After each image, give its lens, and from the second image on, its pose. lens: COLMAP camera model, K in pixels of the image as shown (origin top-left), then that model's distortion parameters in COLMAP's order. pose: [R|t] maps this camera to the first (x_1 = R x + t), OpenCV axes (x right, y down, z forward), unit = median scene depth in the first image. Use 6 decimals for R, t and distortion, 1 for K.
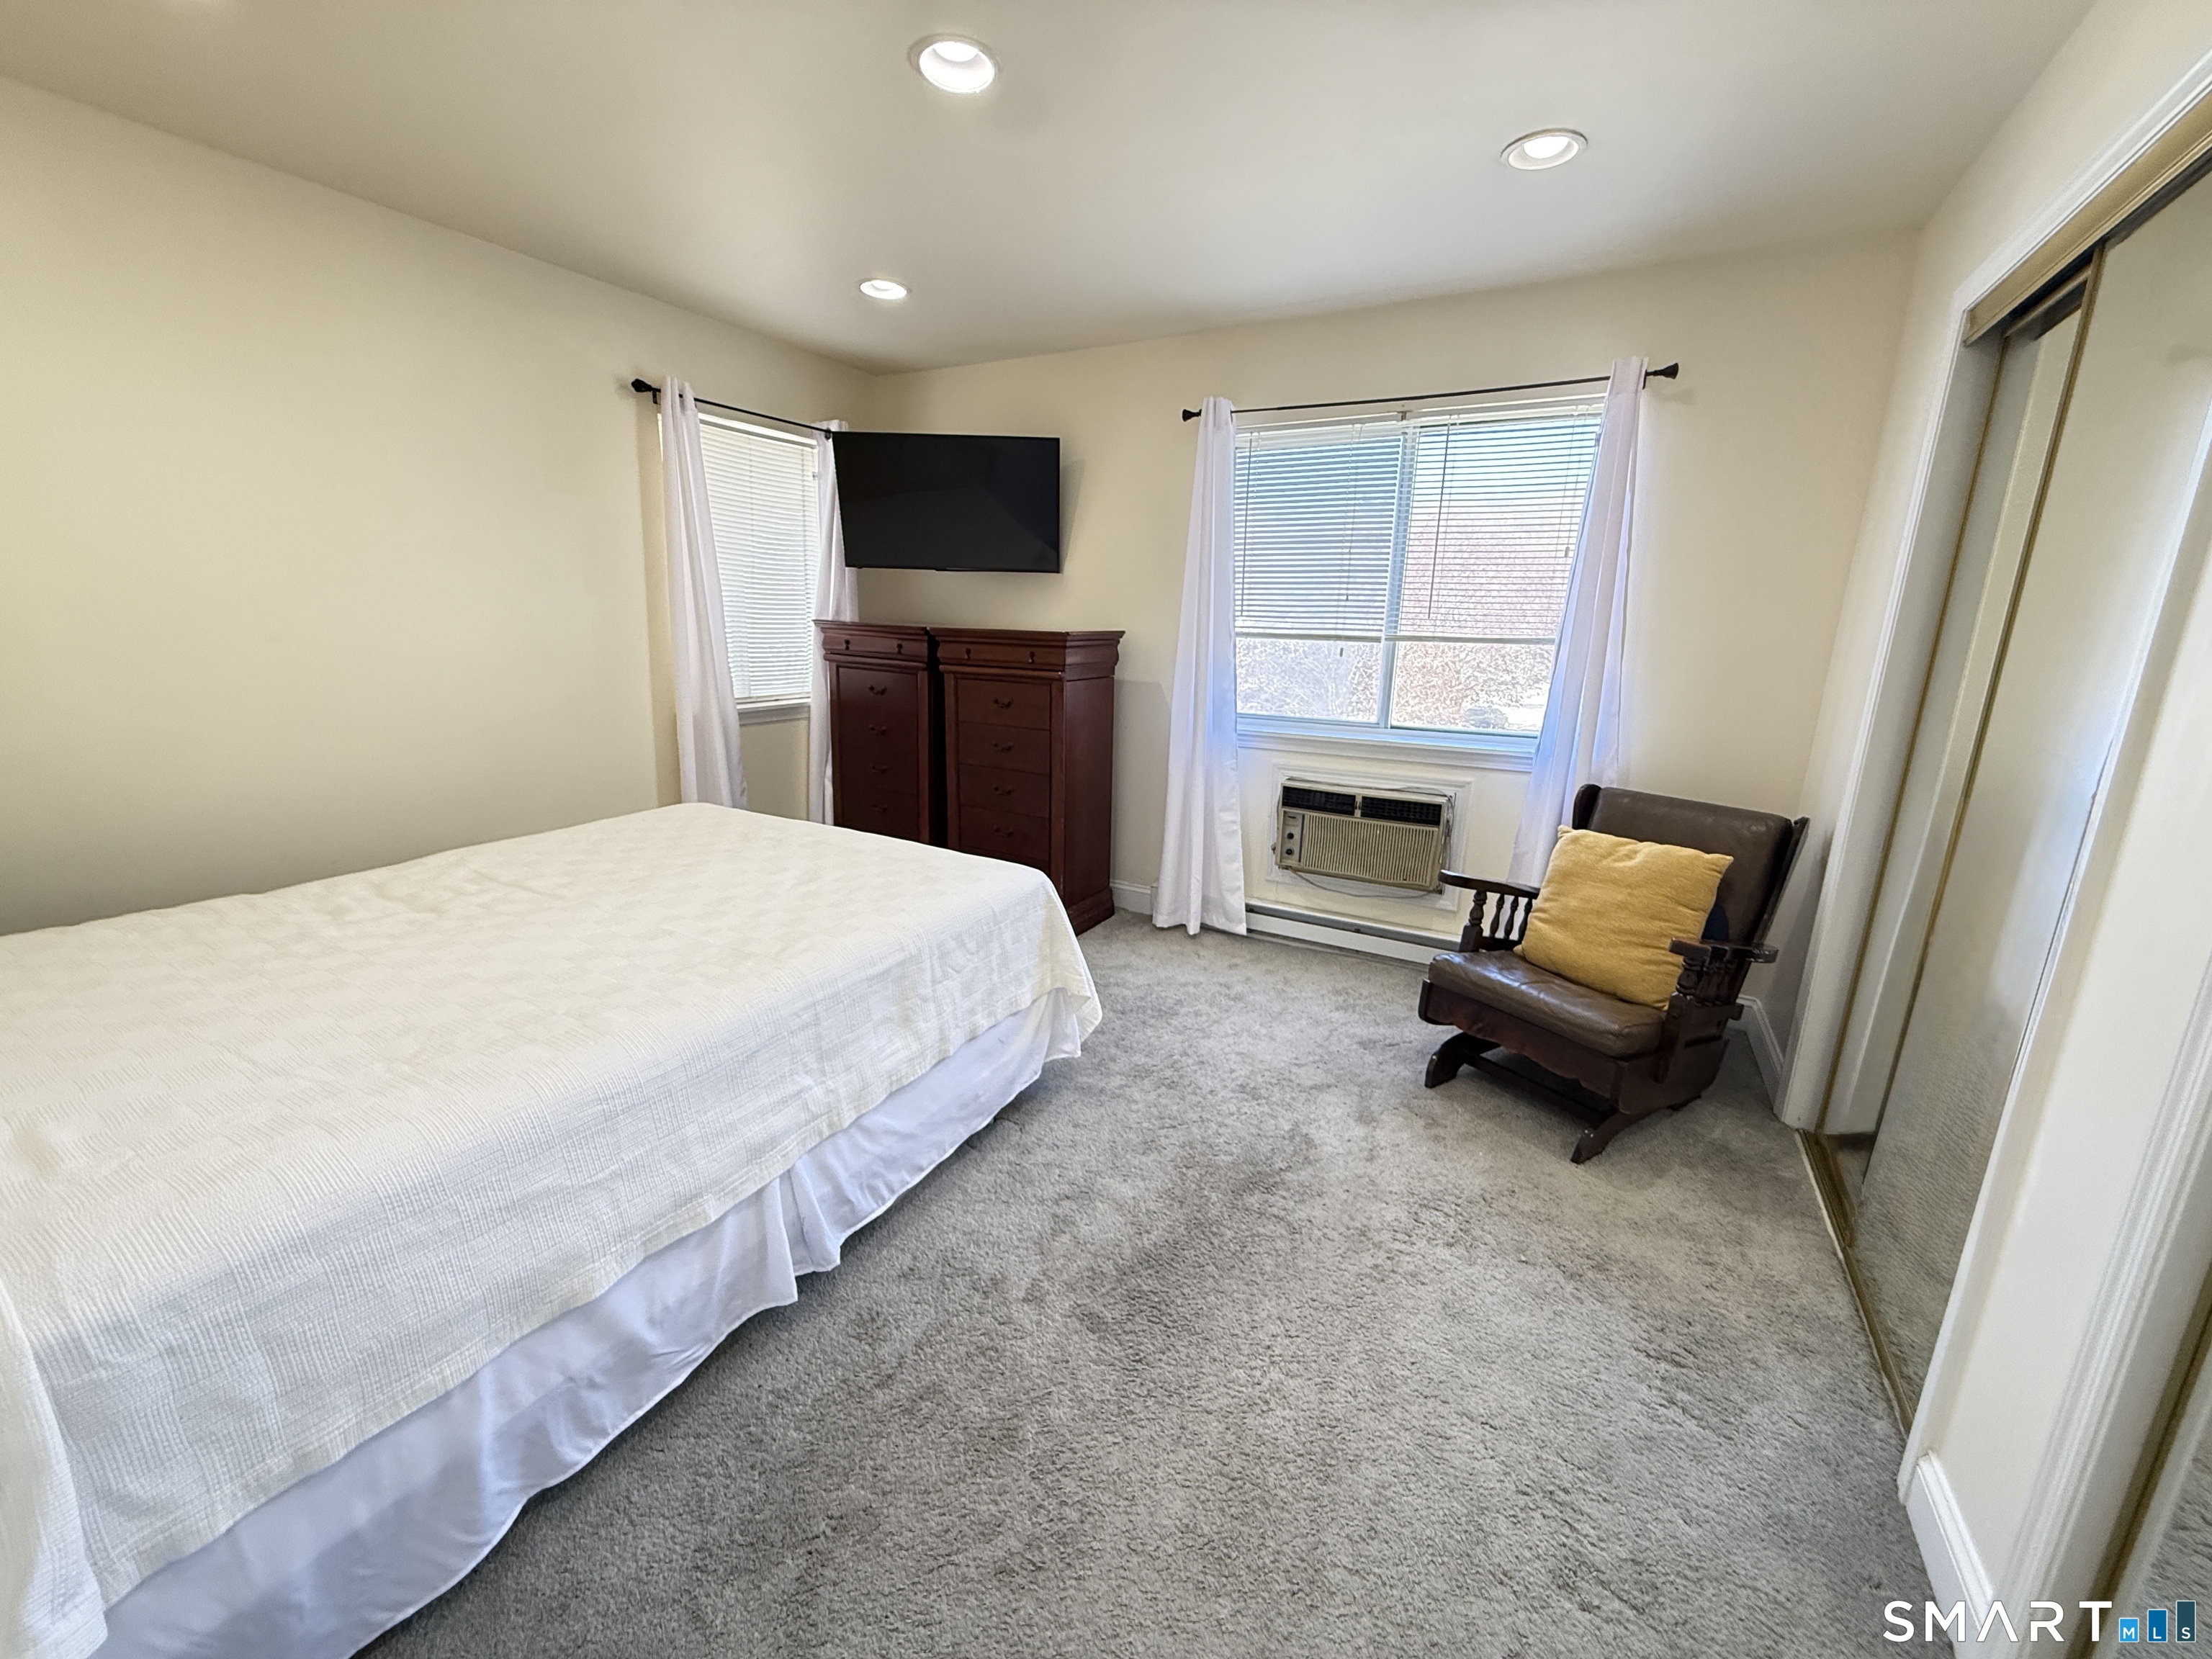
lens RADIAL K [[882.2, 0, 1099.9], [0, 882.2, 828.8], [0, 0, 1]] dist [-0.001328, 0.000122]
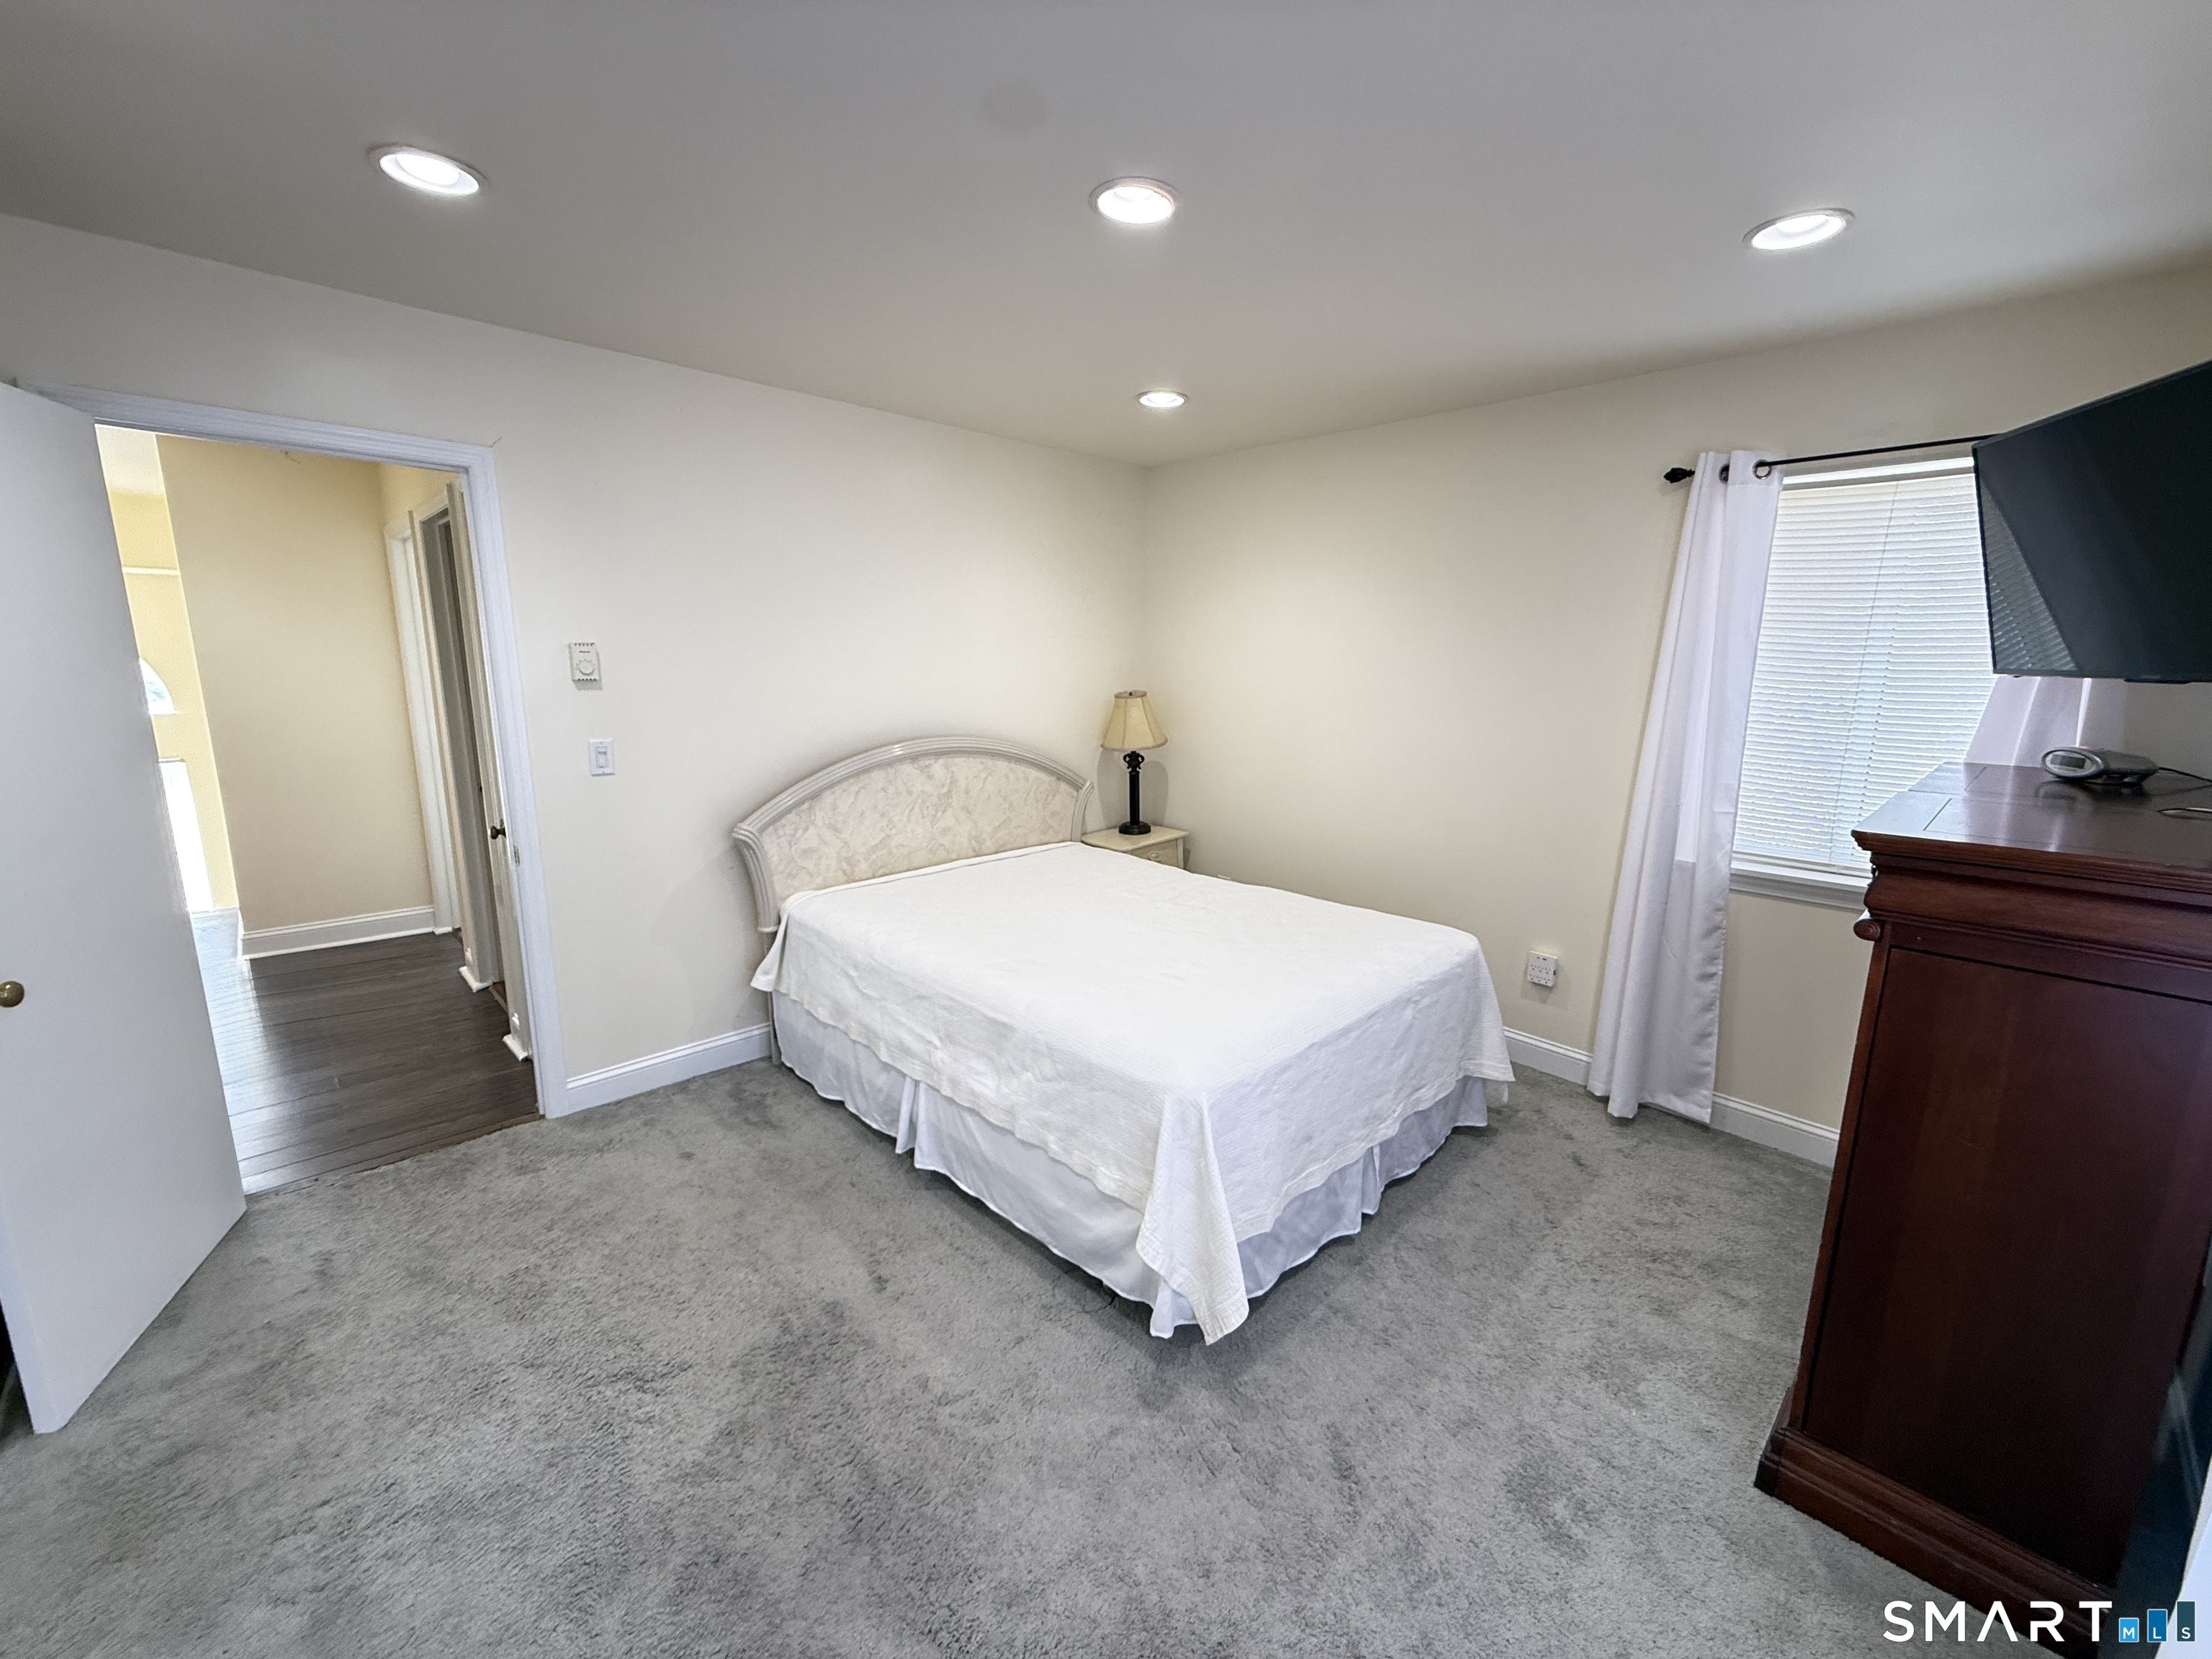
lens RADIAL K [[882.2, 0, 1099.9], [0, 882.2, 828.8], [0, 0, 1]] dist [-0.001328, 0.000122]
pose [[-0.282982, 0.154259, -0.946639, 0.505435], [-0.242652, 0.943359, 0.226261, -0.244059], [0.927923, 0.293732, -0.229522, 0.800078]]
